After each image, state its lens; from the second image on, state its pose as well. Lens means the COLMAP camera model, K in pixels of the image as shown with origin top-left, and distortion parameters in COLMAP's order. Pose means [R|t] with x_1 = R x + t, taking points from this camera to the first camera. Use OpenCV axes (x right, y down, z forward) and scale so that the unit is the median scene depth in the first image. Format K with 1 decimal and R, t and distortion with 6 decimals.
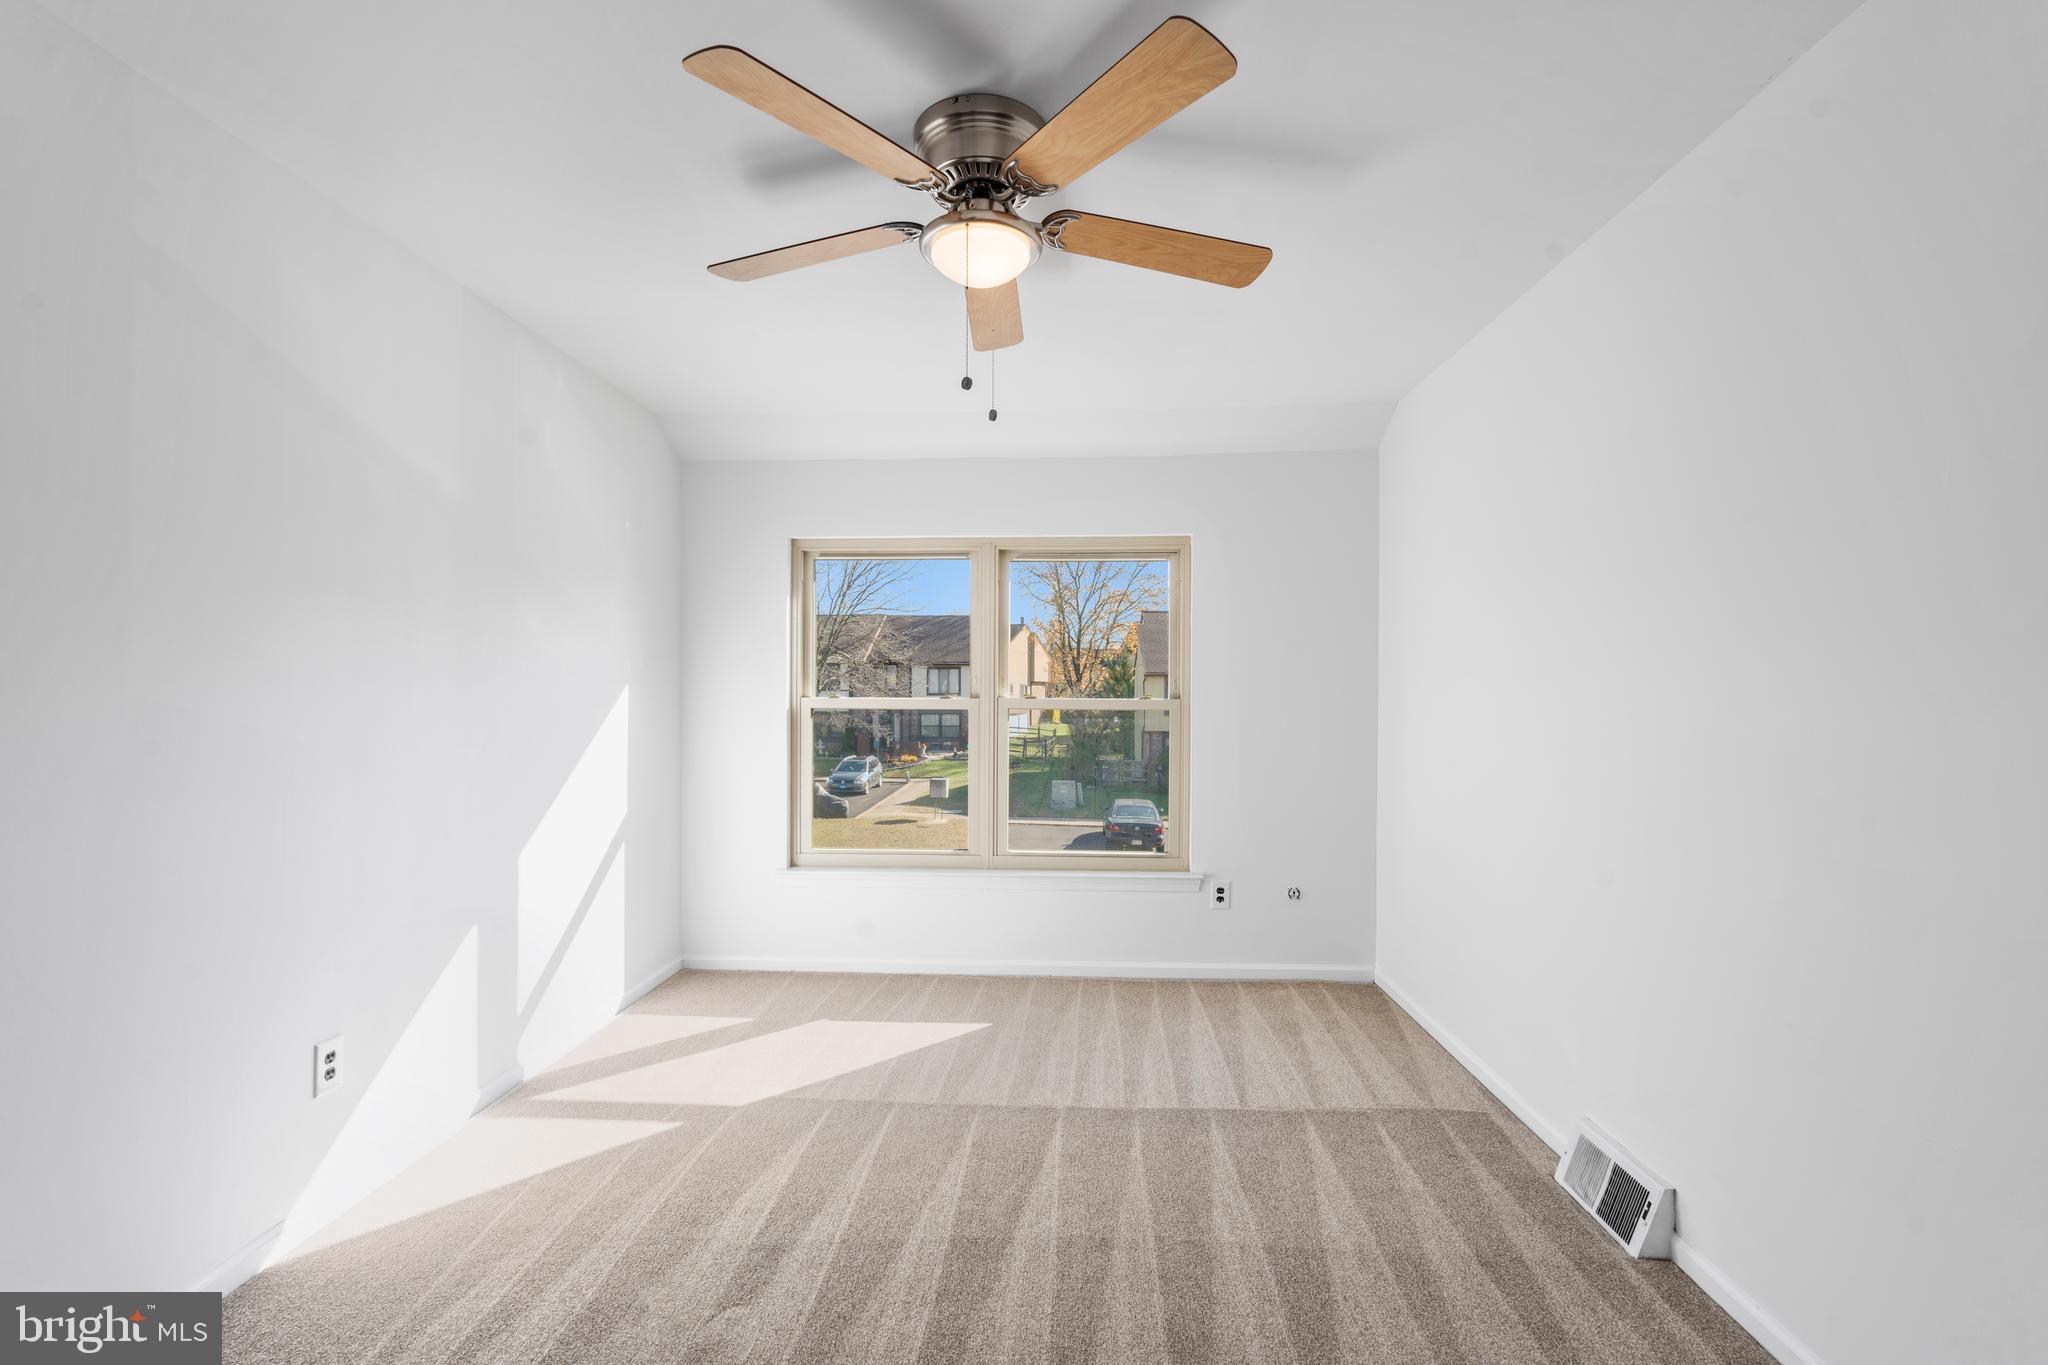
lens RADIAL K [[921.6, 0, 1024.0], [0, 921.6, 682.5], [0, 0, 1]] dist [-0.001194, 0.000484]
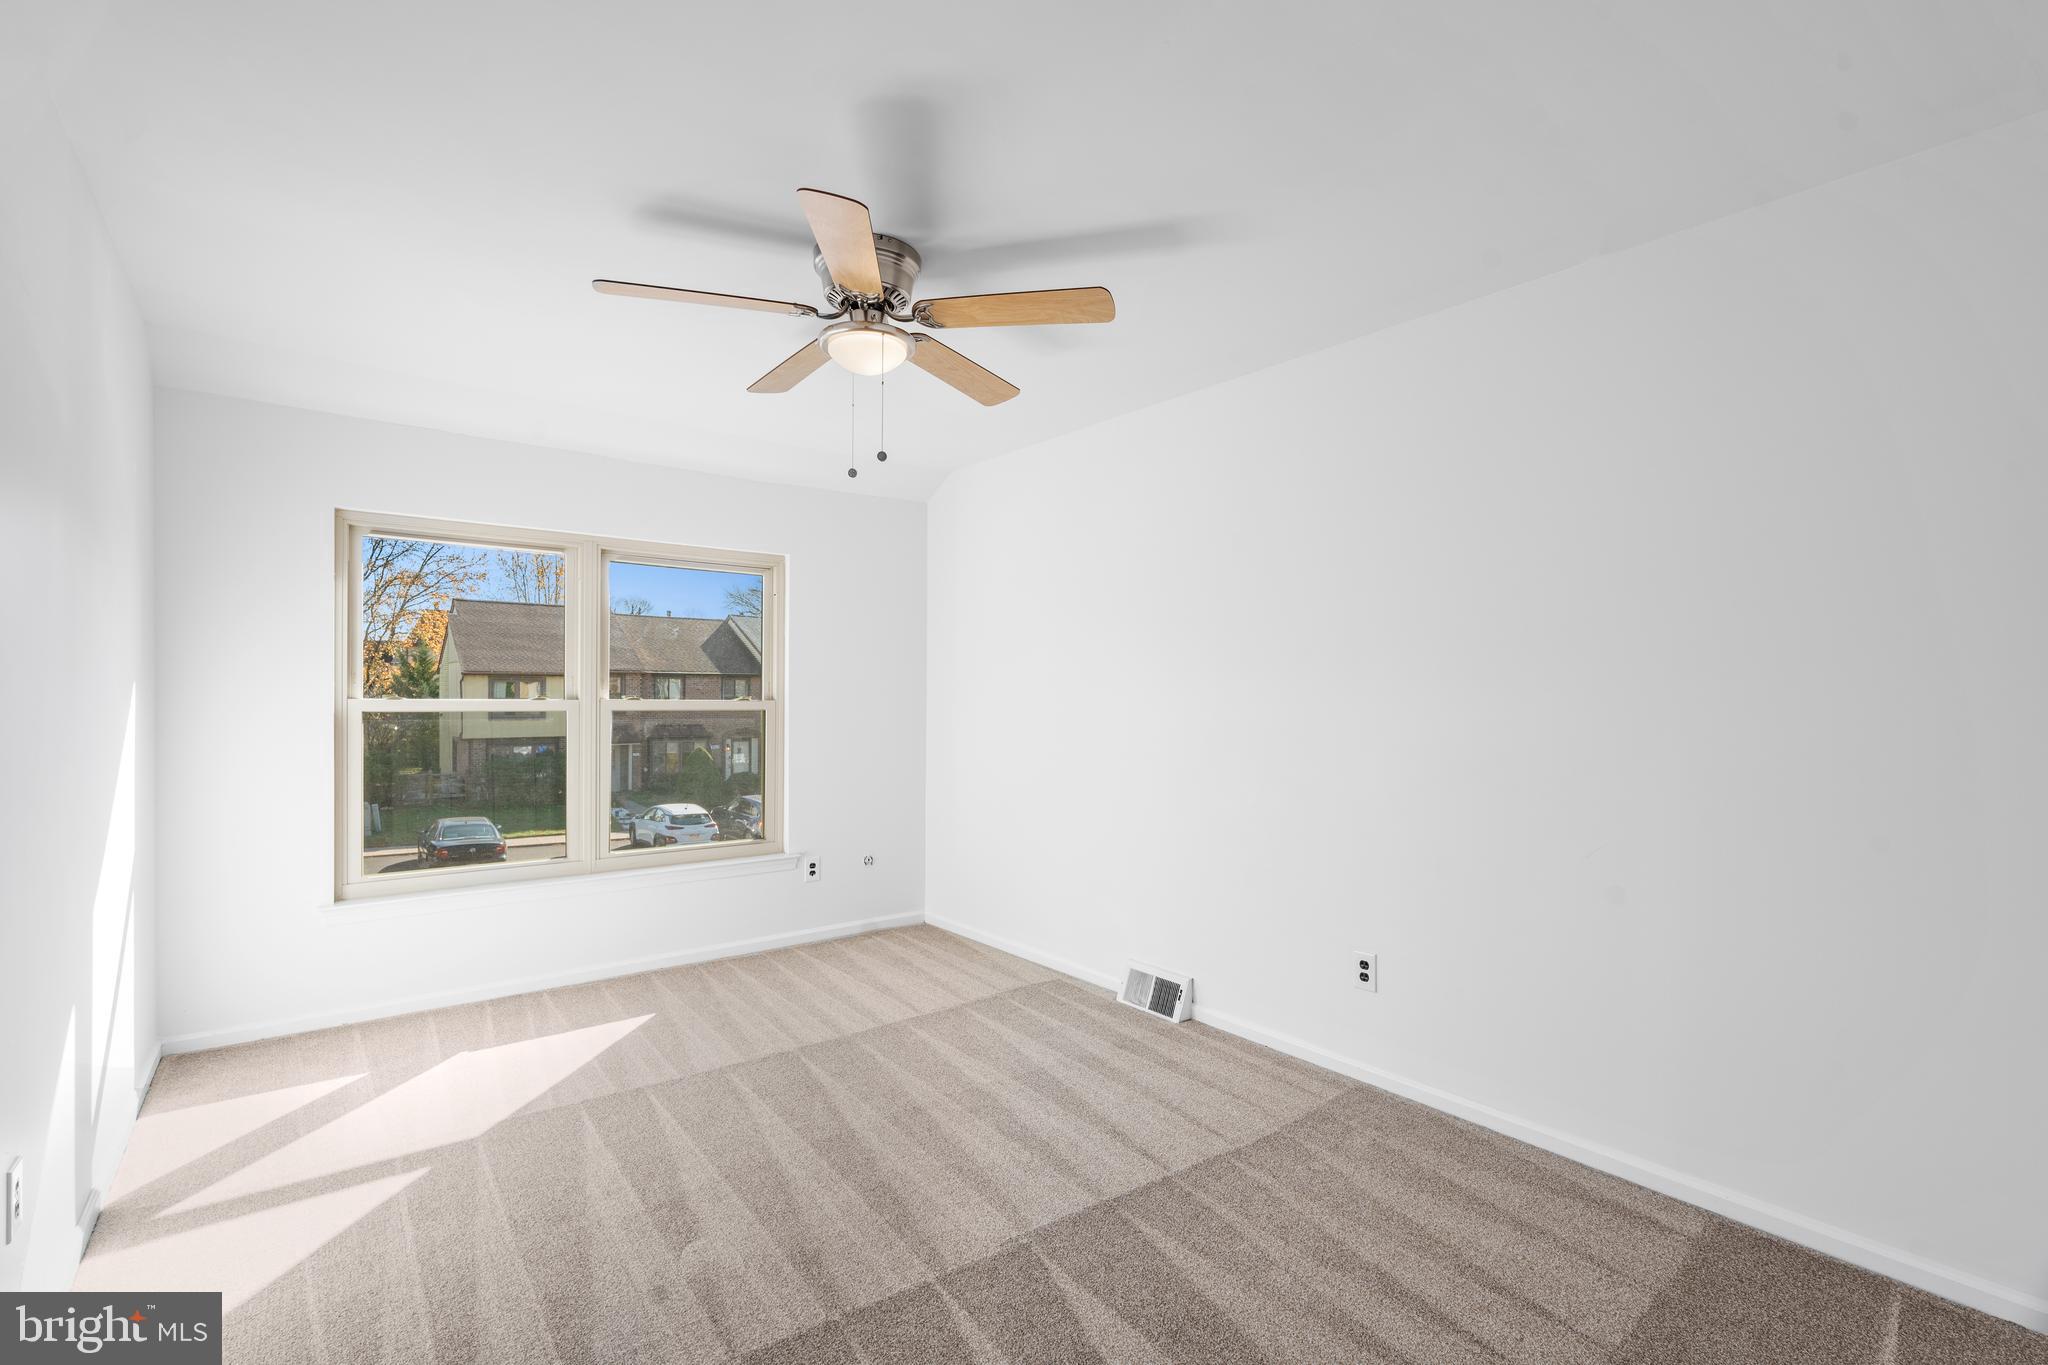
lens RADIAL K [[961.4, 0, 1024.0], [0, 961.4, 682.5], [0, 0, 1]] dist [0.001325, 0.001524]
pose [[0.732840, 0.011994, 0.680295, -0.475382], [-0.010758, 0.999924, -0.006041, 0.000192], [-0.680316, -0.002892, 0.732914, -0.074804]]
